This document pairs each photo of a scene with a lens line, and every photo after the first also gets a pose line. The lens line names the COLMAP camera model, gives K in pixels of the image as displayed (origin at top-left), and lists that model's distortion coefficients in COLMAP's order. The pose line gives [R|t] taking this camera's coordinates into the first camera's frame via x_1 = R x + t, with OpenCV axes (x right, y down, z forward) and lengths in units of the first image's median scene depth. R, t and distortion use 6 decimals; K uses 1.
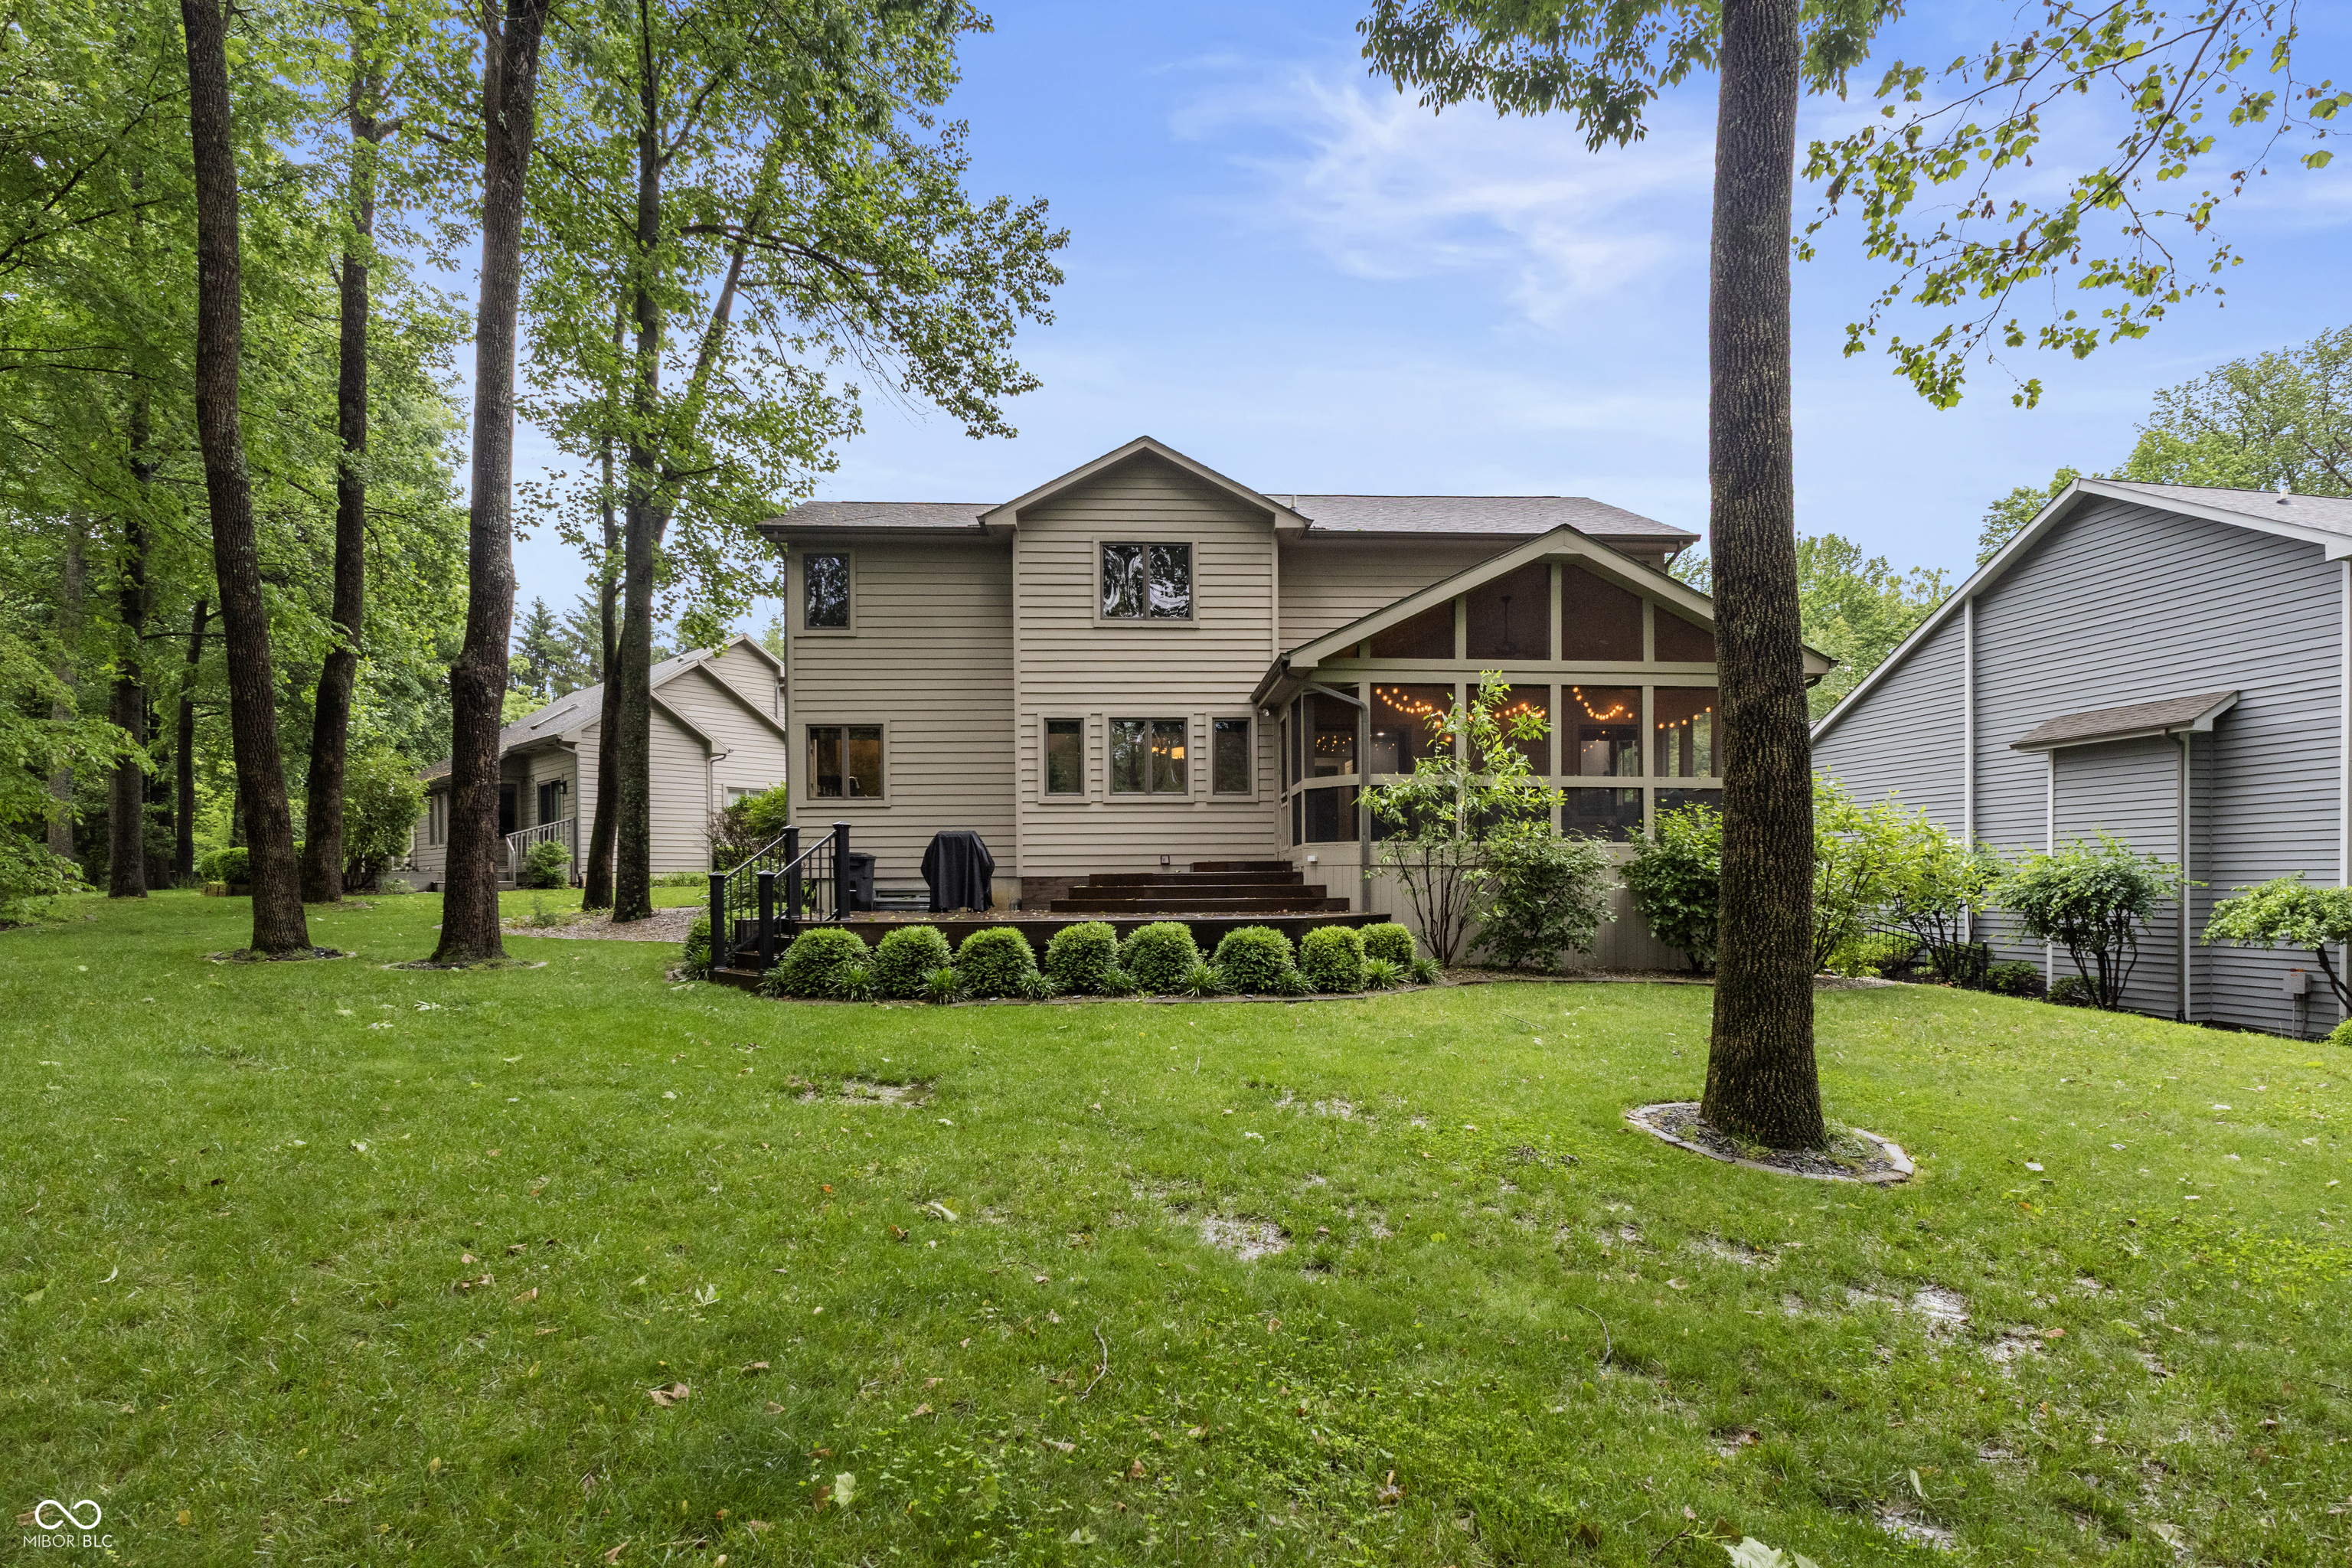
lens RADIAL K [[1185.4, 0, 1175.0], [0, 1185.4, 892.3], [0, 0, 1]] dist [-0.004960, 0.001913]
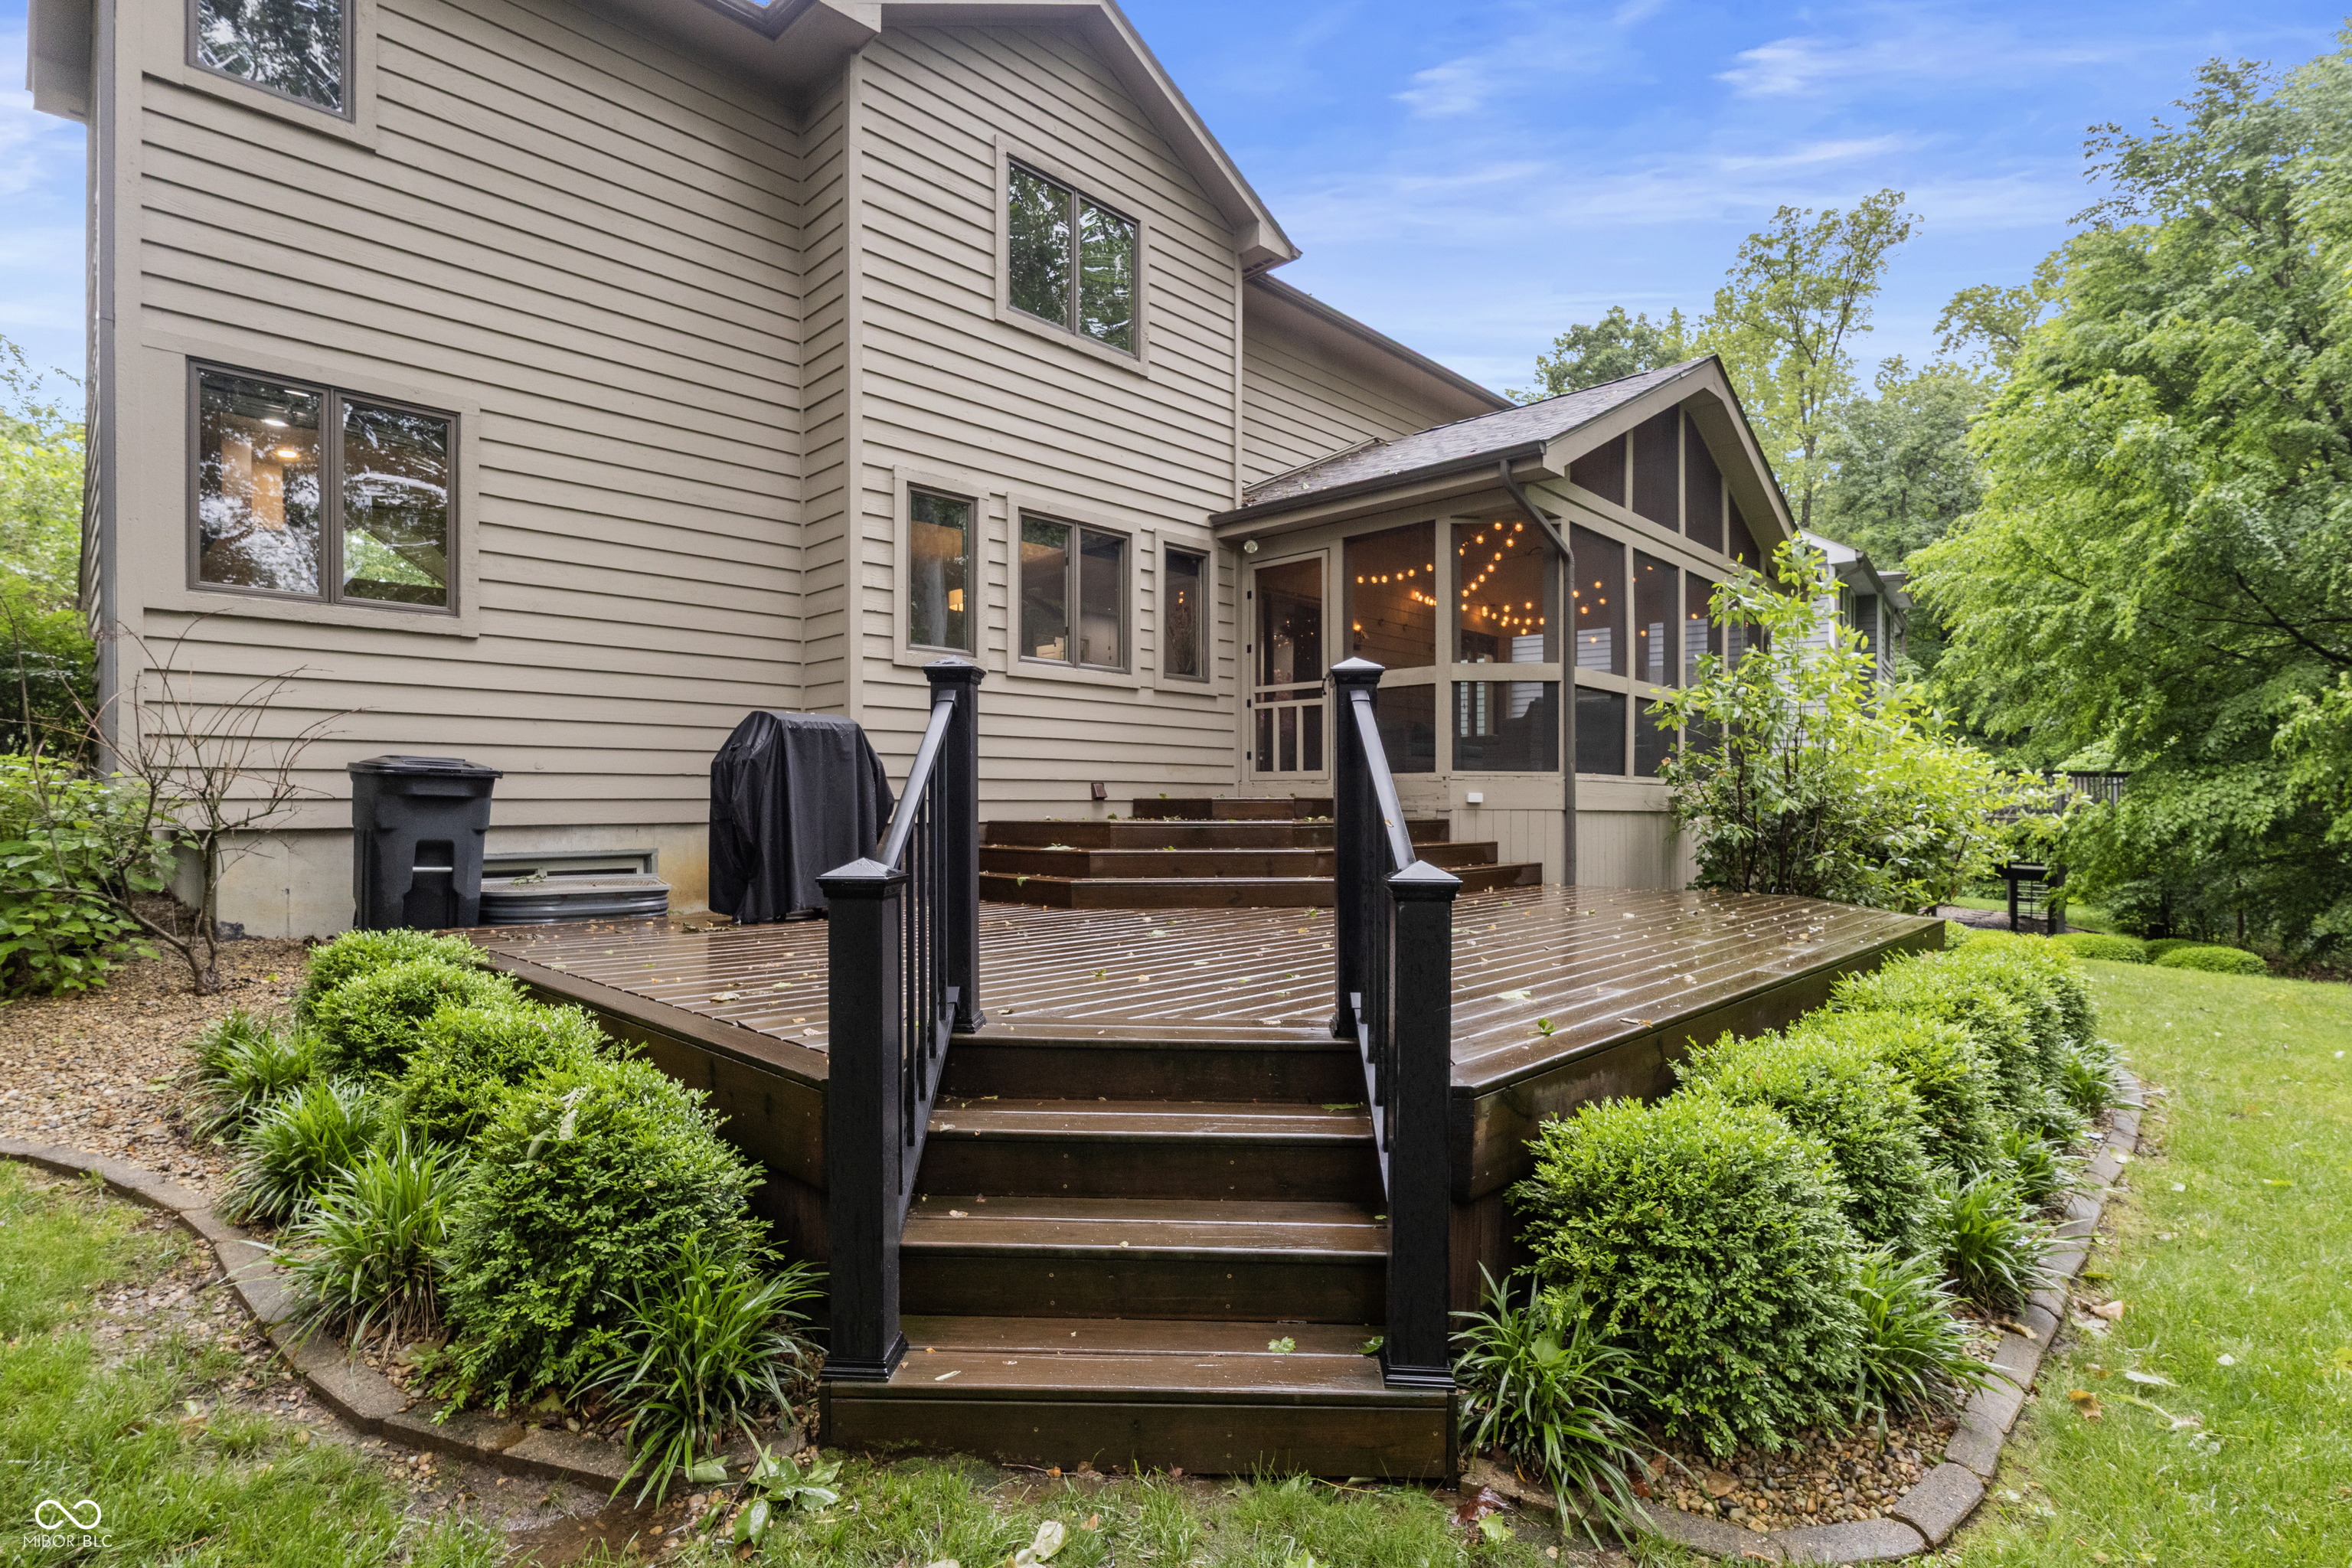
lens RADIAL K [[1120.3, 0, 1156.7], [0, 1120.3, 811.6], [0, 0, 1]] dist [-0.002597, 0.000081]
pose [[0.728716, 0.002296, 0.684812, -0.331286], [-0.005548, 0.999981, 0.002552, -0.018730], [-0.684793, -0.005659, 0.728715, 0.596755]]
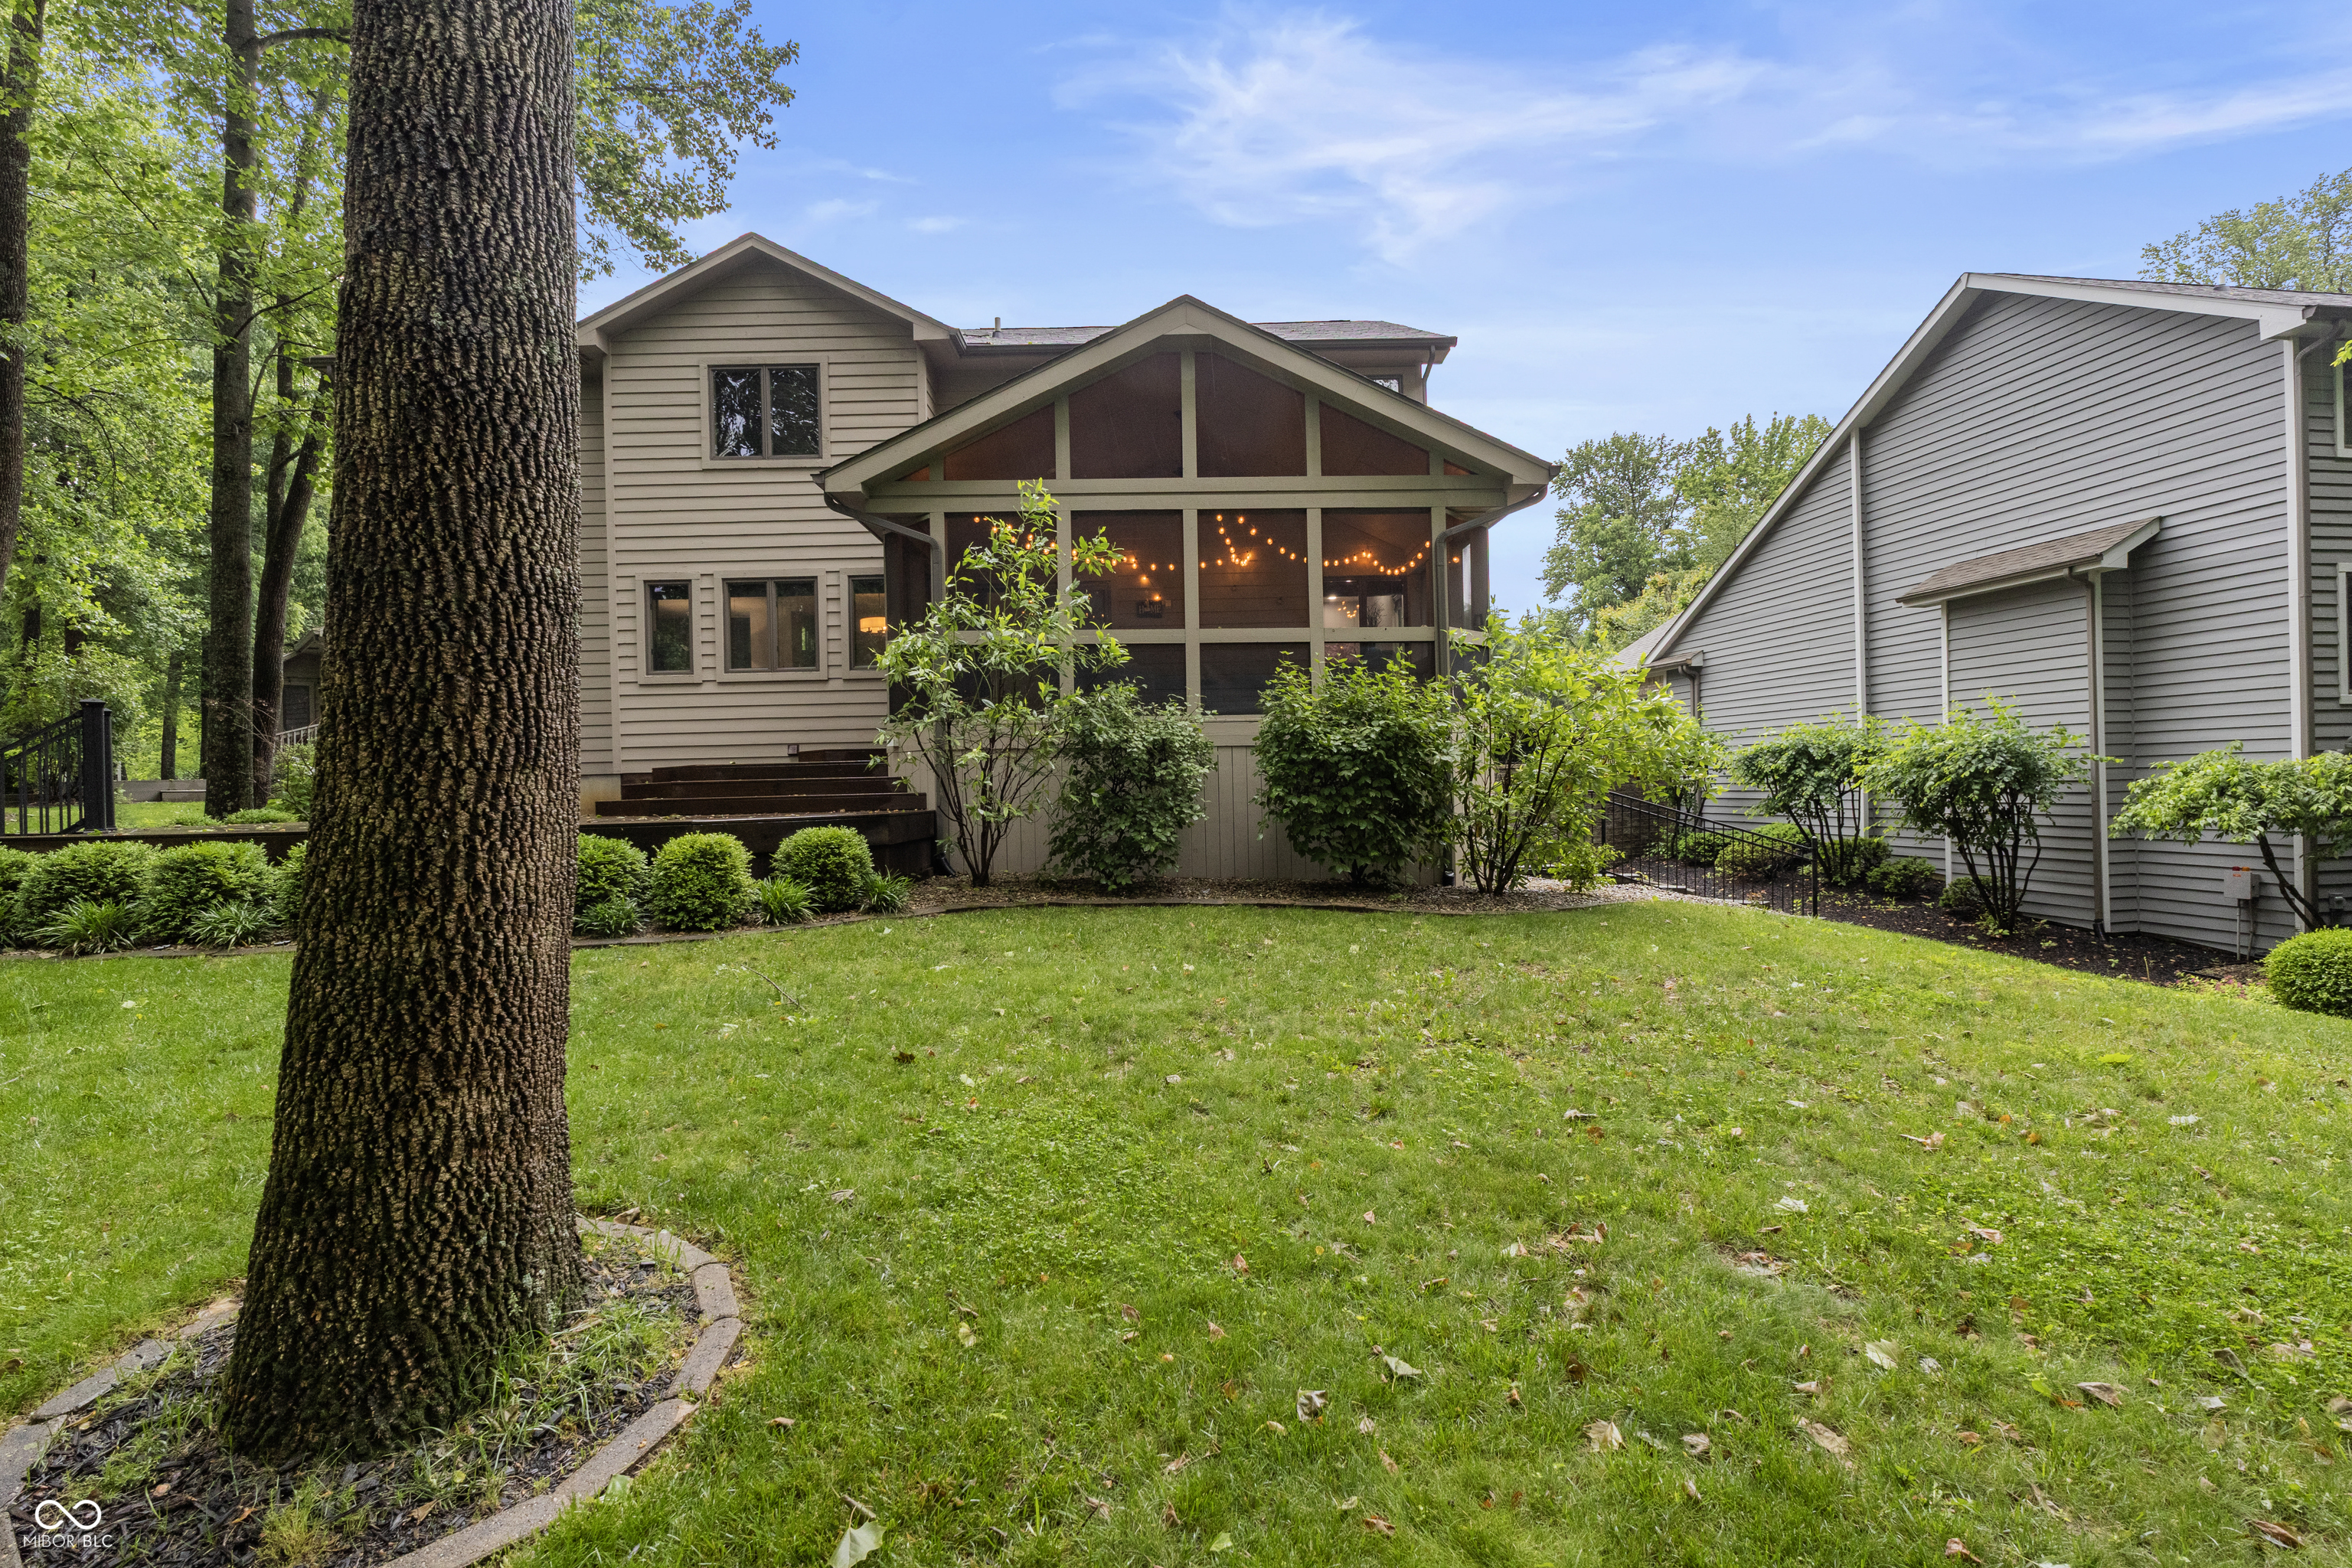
lens RADIAL K [[1121.0, 0, 1176.0], [0, 1121.0, 784.0], [0, 0, 1]] dist [-0.001557, -0.001206]
pose [[0.998905, -0.014734, -0.044414, 0.284841], [0.014435, 0.999871, -0.007060, 0.005230], [0.044512, 0.006411, 0.998988, 0.232933]]
